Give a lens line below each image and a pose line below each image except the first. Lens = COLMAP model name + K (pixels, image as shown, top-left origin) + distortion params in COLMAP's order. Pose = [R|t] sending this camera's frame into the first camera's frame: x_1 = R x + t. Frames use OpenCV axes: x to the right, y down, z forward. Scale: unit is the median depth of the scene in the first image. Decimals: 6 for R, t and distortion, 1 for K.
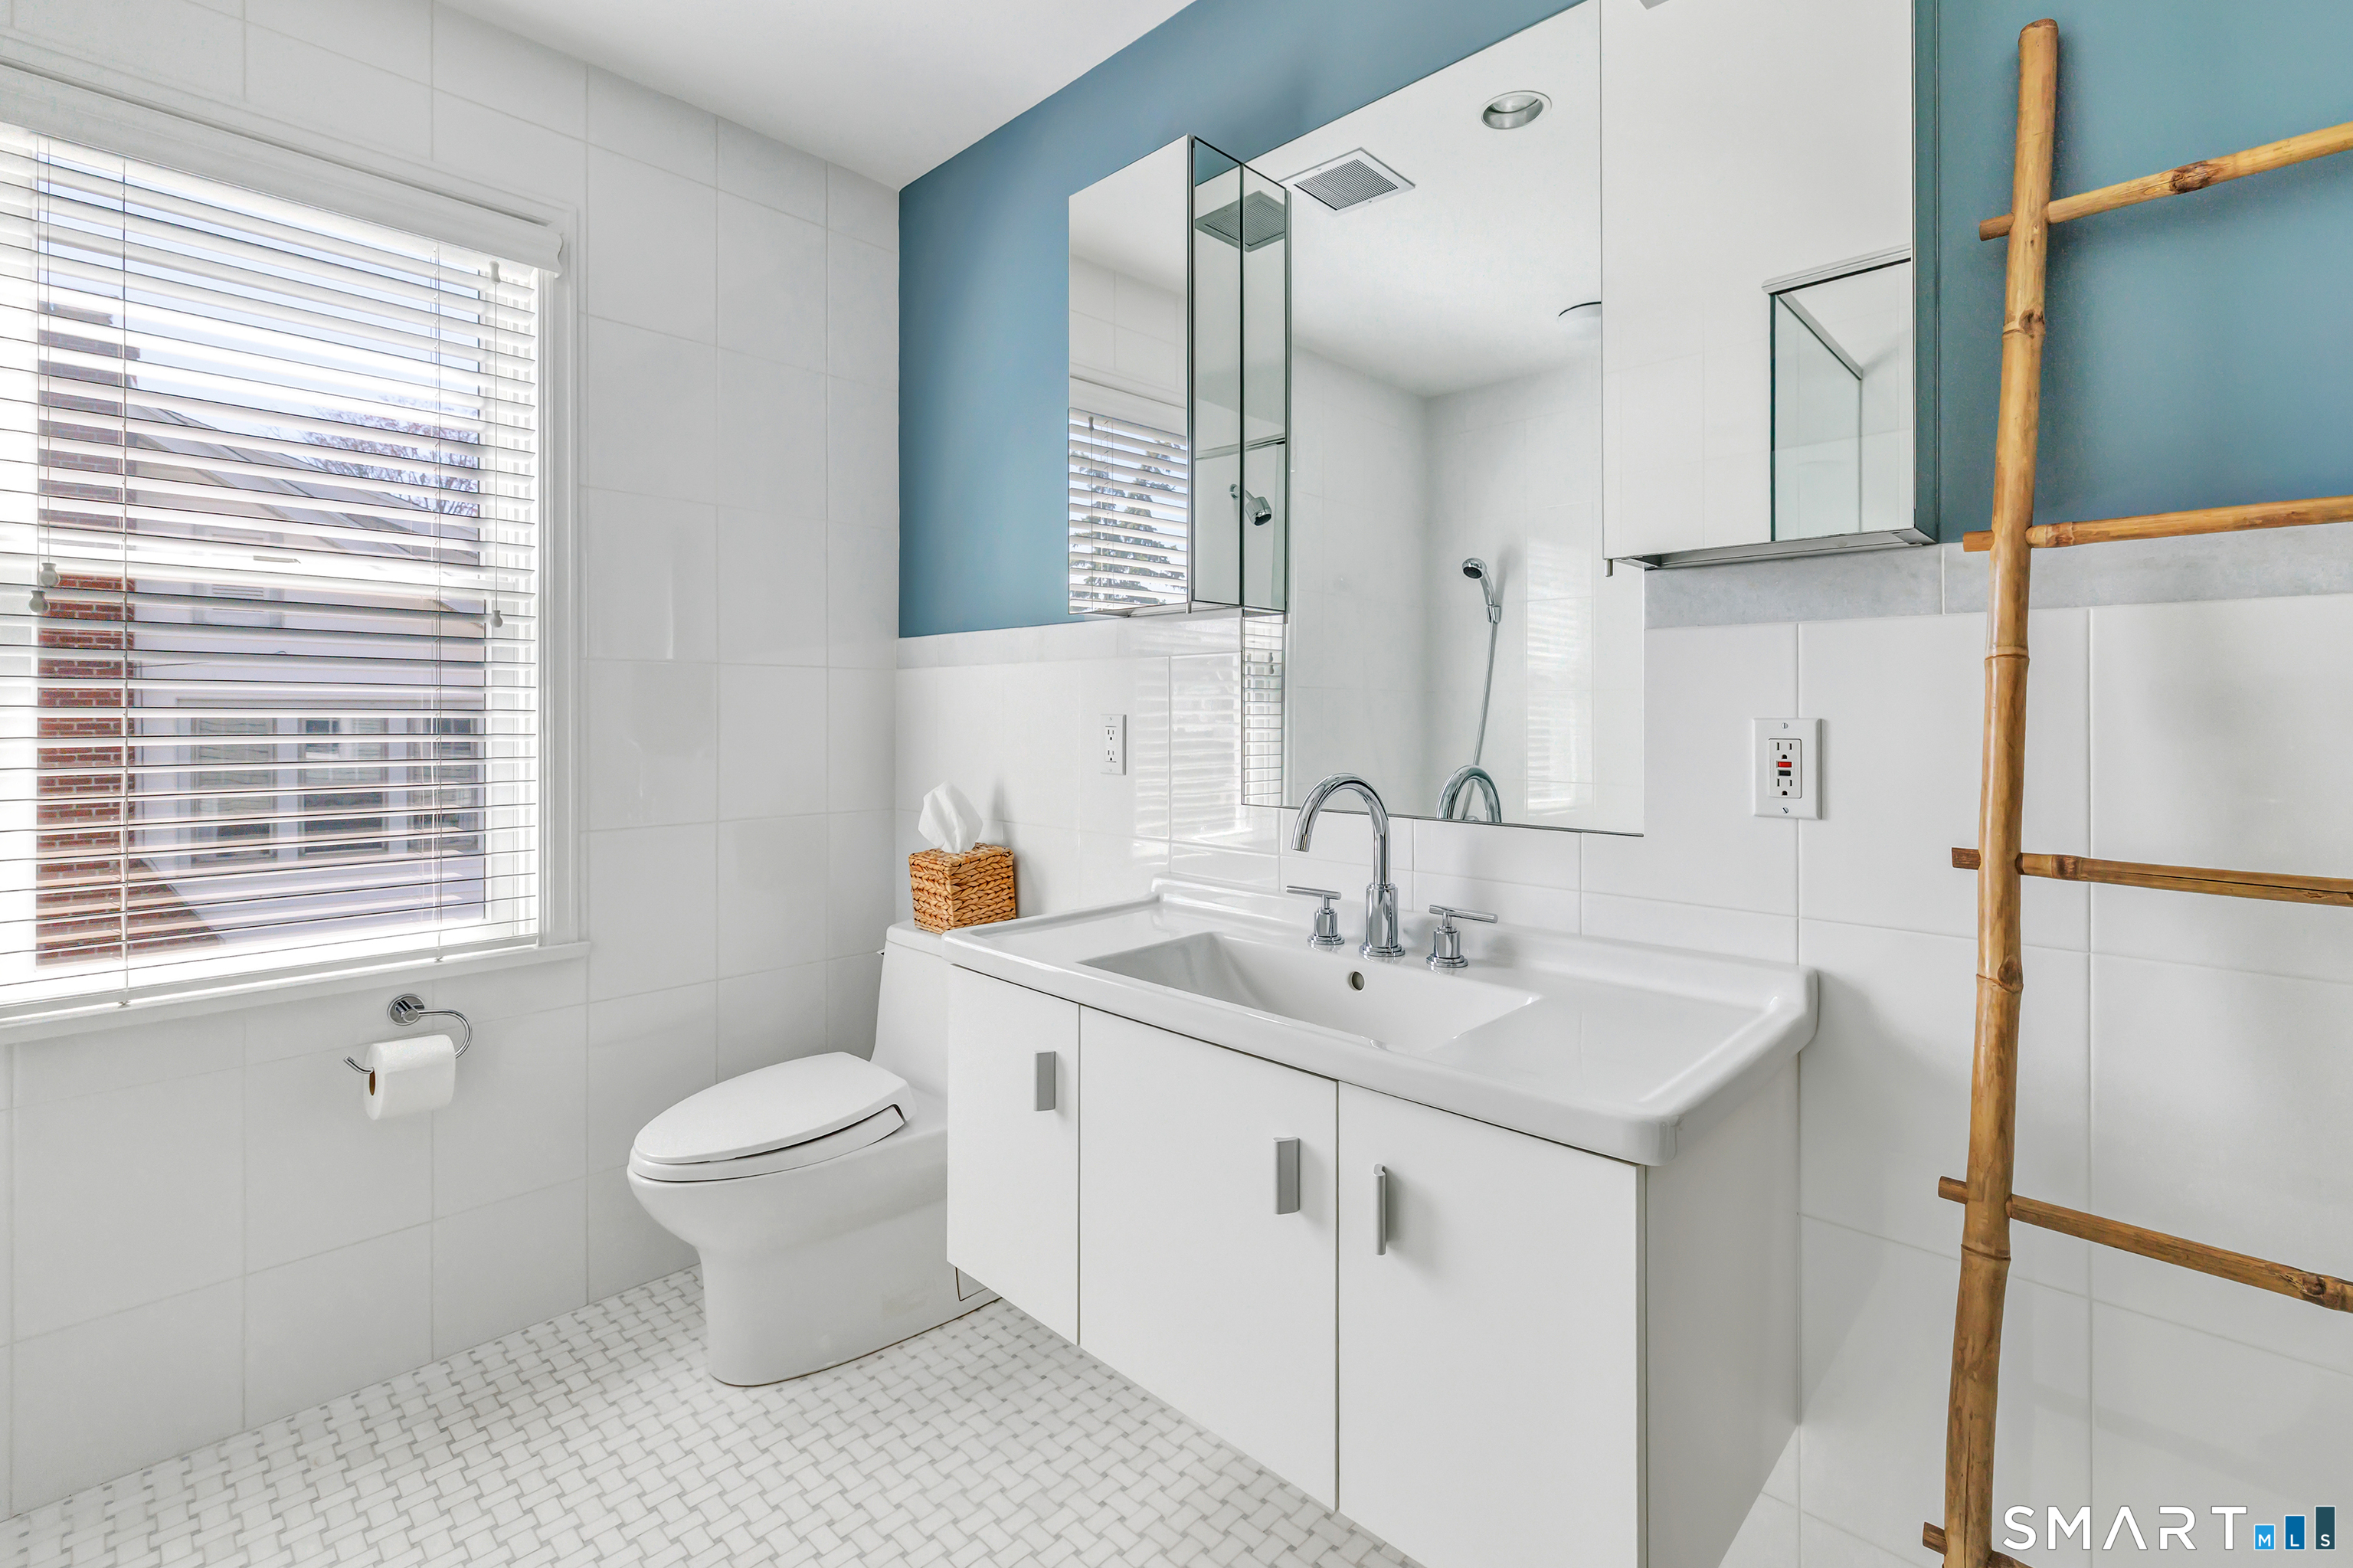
lens RADIAL K [[1051.6, 0, 1162.3], [0, 1051.6, 722.9], [0, 0, 1]] dist [0.003303, 0.000077]
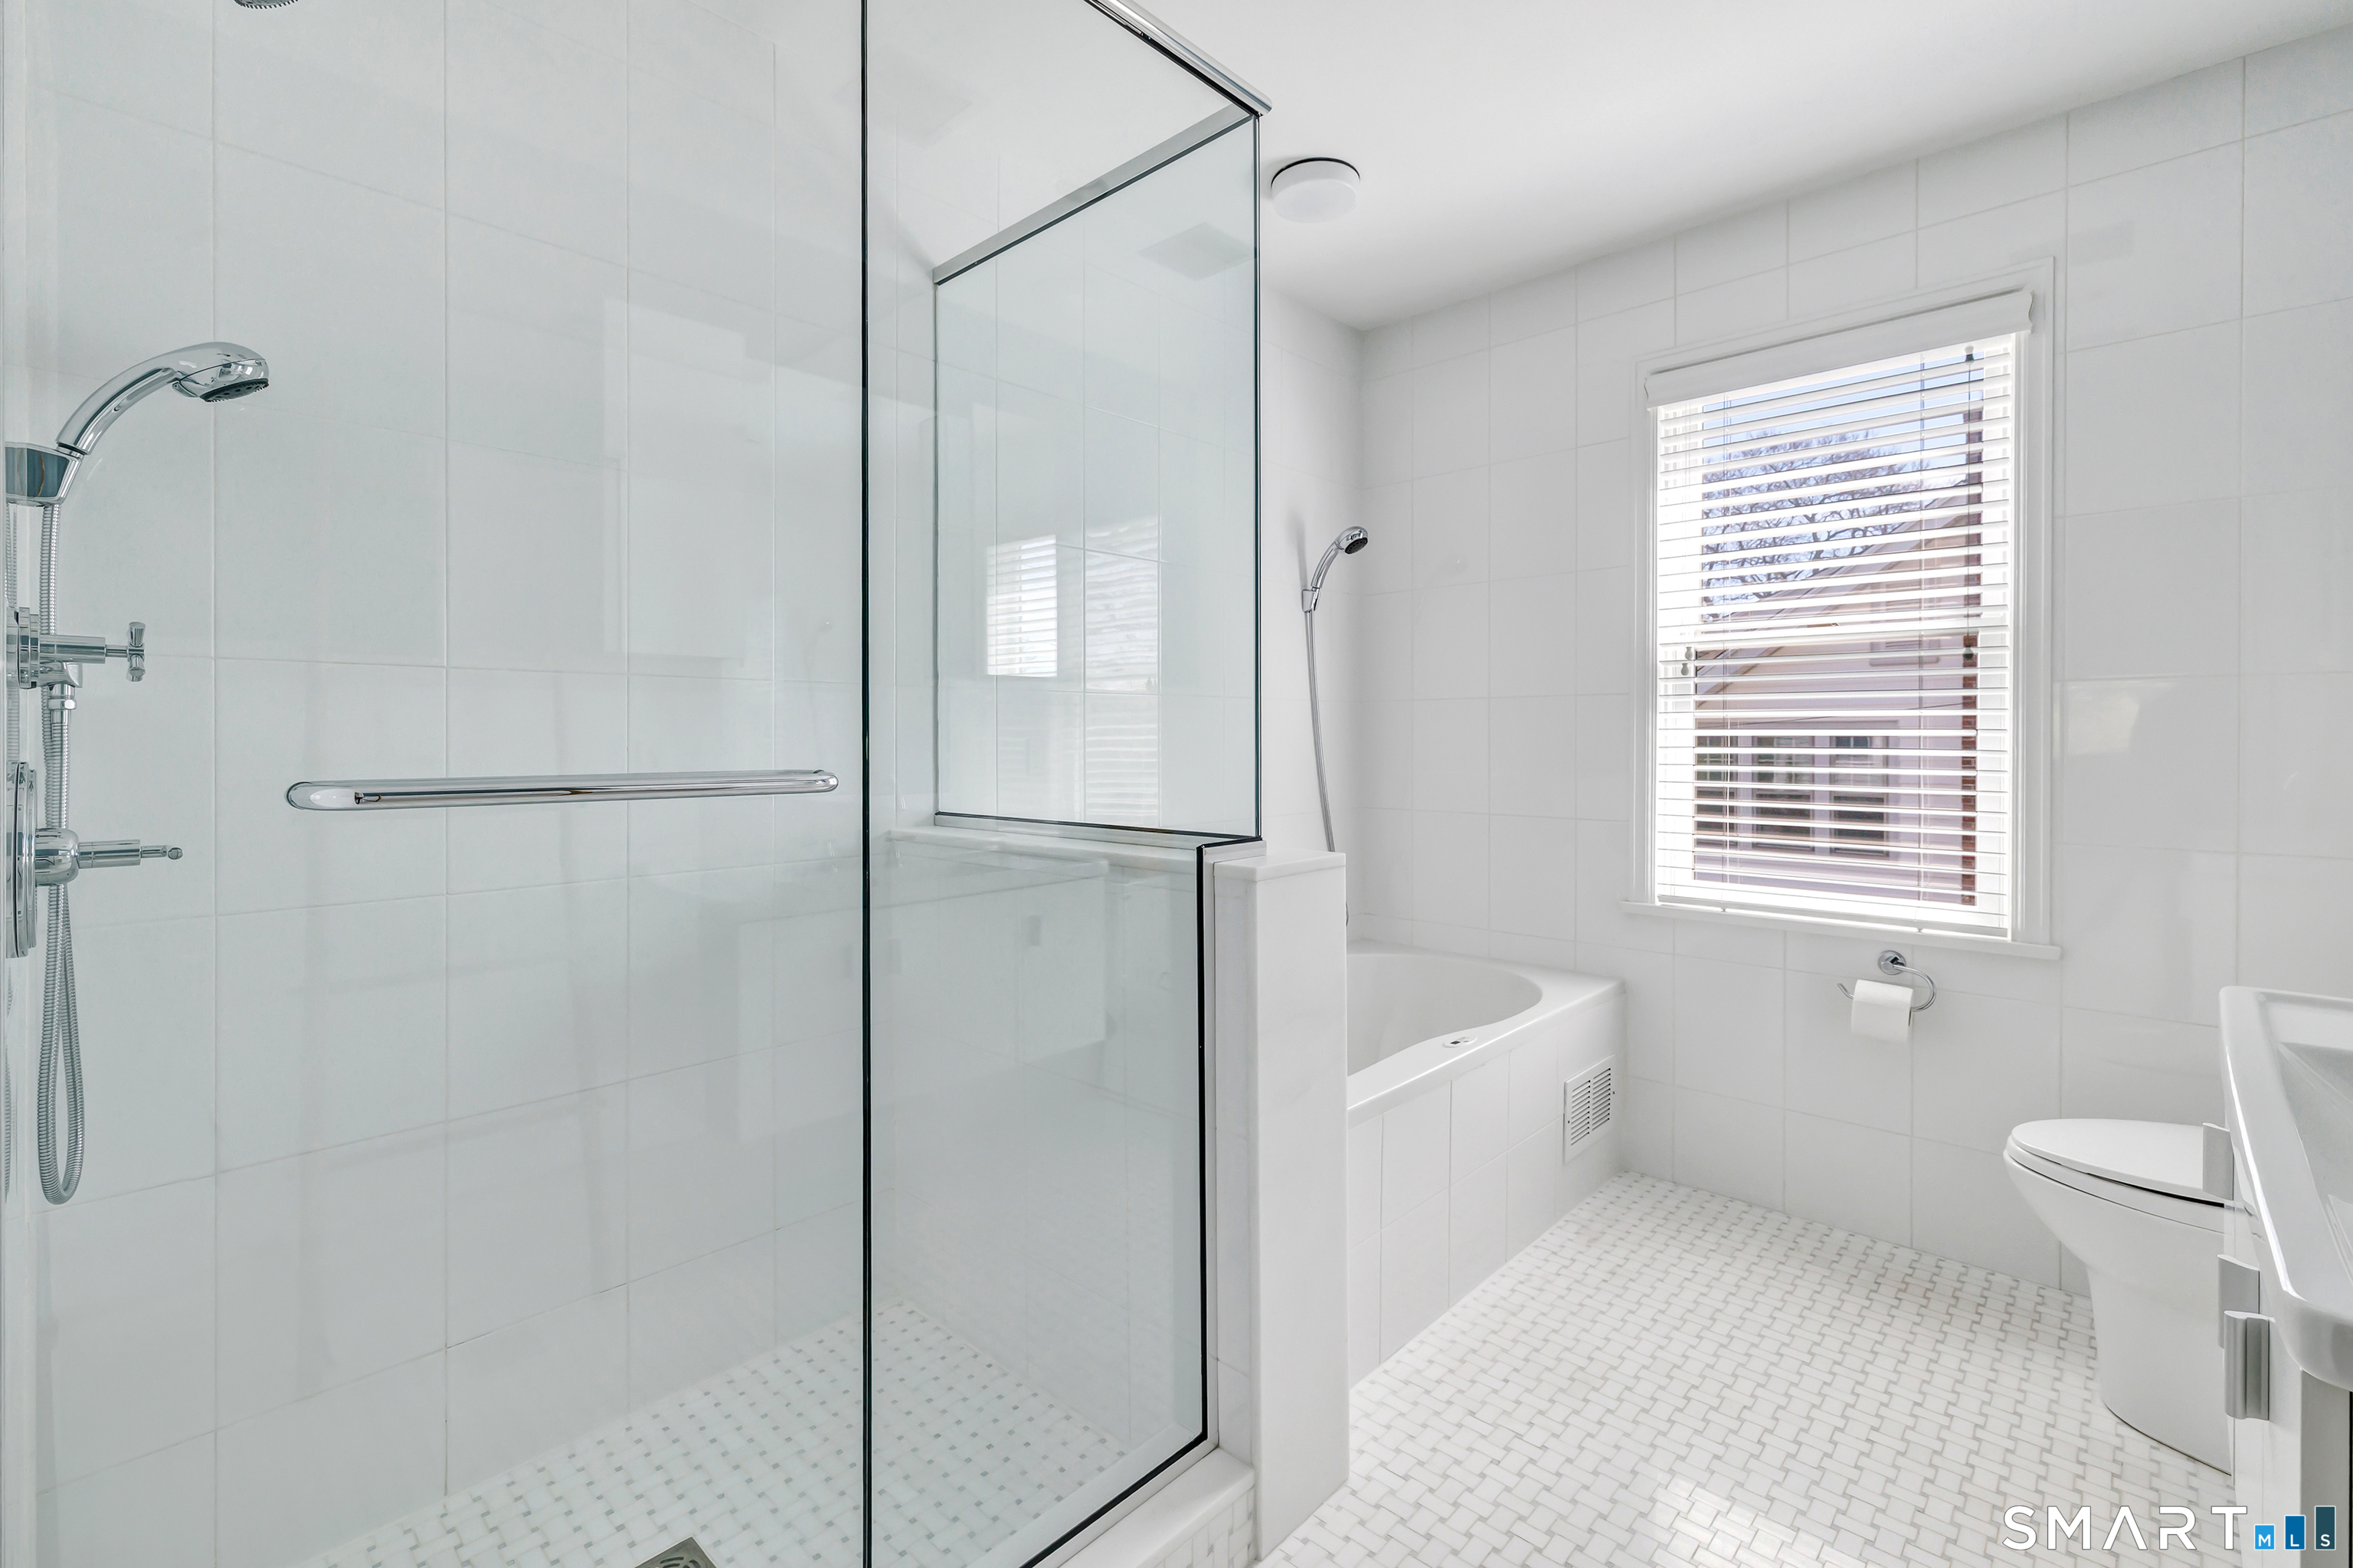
lens RADIAL K [[1051.6, 0, 1162.3], [0, 1051.6, 722.9], [0, 0, 1]] dist [0.003303, 0.000077]
pose [[0.008414, -0.007250, -0.999938, 0.588115], [0.000110, 0.999974, -0.007249, -0.011538], [0.999965, -0.000049, 0.008415, 0.101125]]
